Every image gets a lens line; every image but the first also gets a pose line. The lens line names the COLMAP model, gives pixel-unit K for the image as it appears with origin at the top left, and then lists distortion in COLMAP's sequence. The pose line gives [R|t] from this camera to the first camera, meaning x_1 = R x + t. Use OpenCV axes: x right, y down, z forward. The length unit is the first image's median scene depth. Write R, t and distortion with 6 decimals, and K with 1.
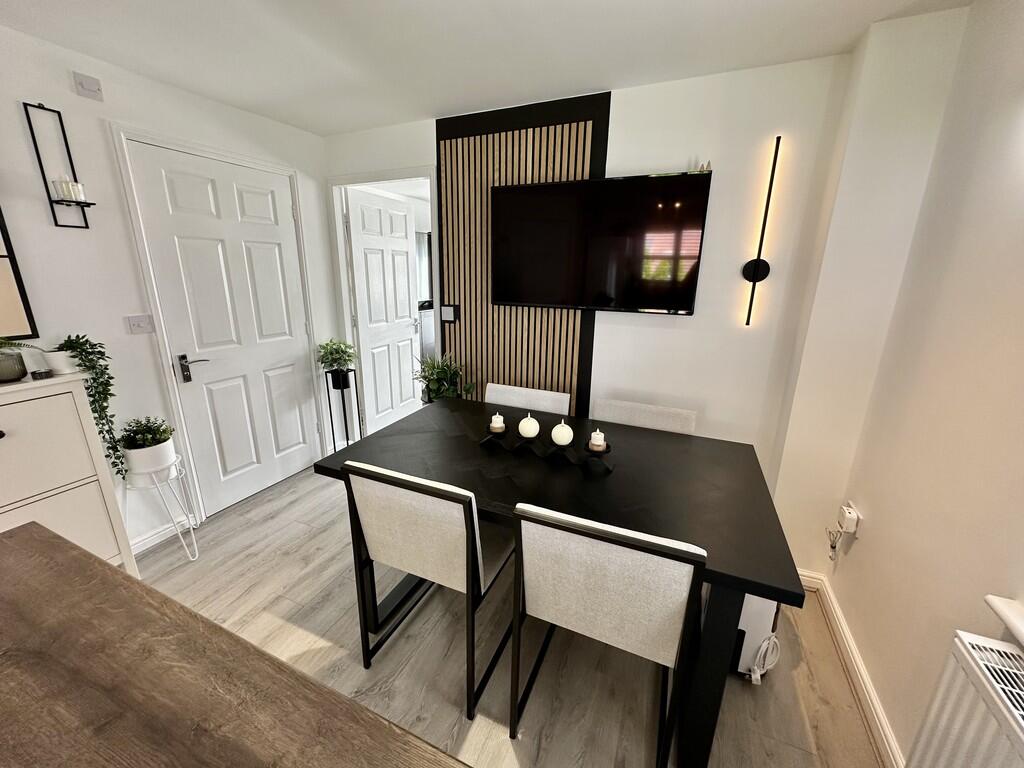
lens RADIAL K [[410.4, 0, 509.4], [0, 410.4, 381.9], [0, 0, 1]] dist [-0.003817, -0.001282]
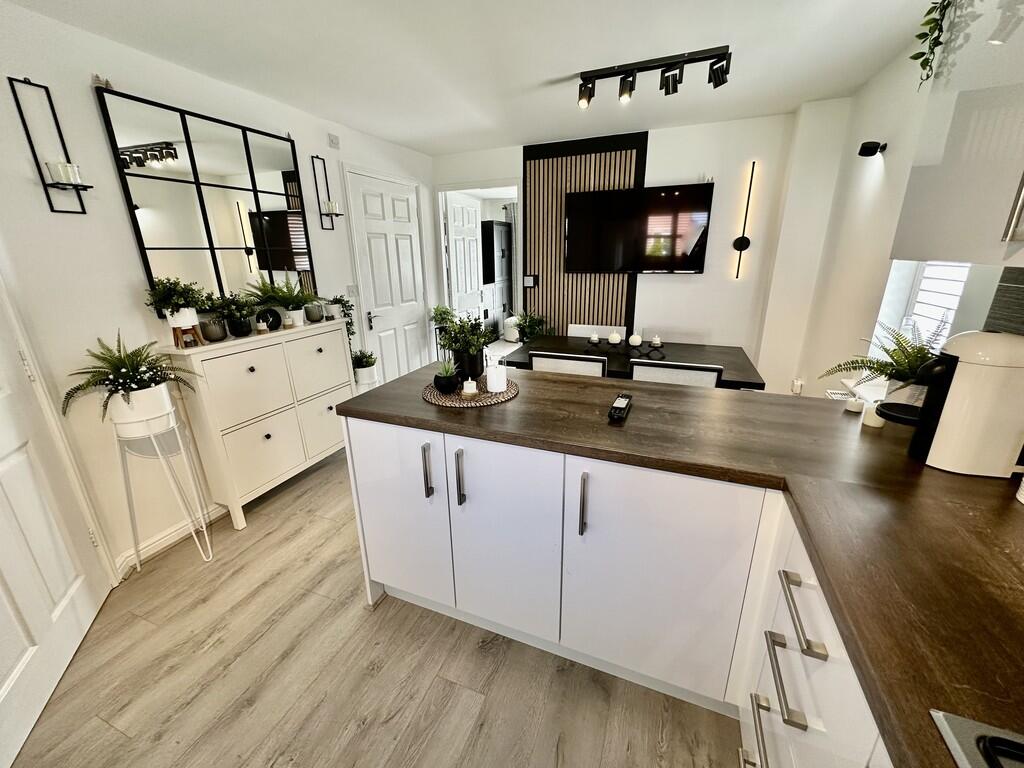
lens RADIAL K [[410.4, 0, 507.2], [0, 410.4, 380.0], [0, 0, 1]] dist [-0.003817, -0.001282]
pose [[0.999243, -0.035526, 0.015840, -0.298609], [0.034932, 0.998729, 0.036347, 0.139331], [-0.017111, -0.035767, 0.999214, -0.501205]]
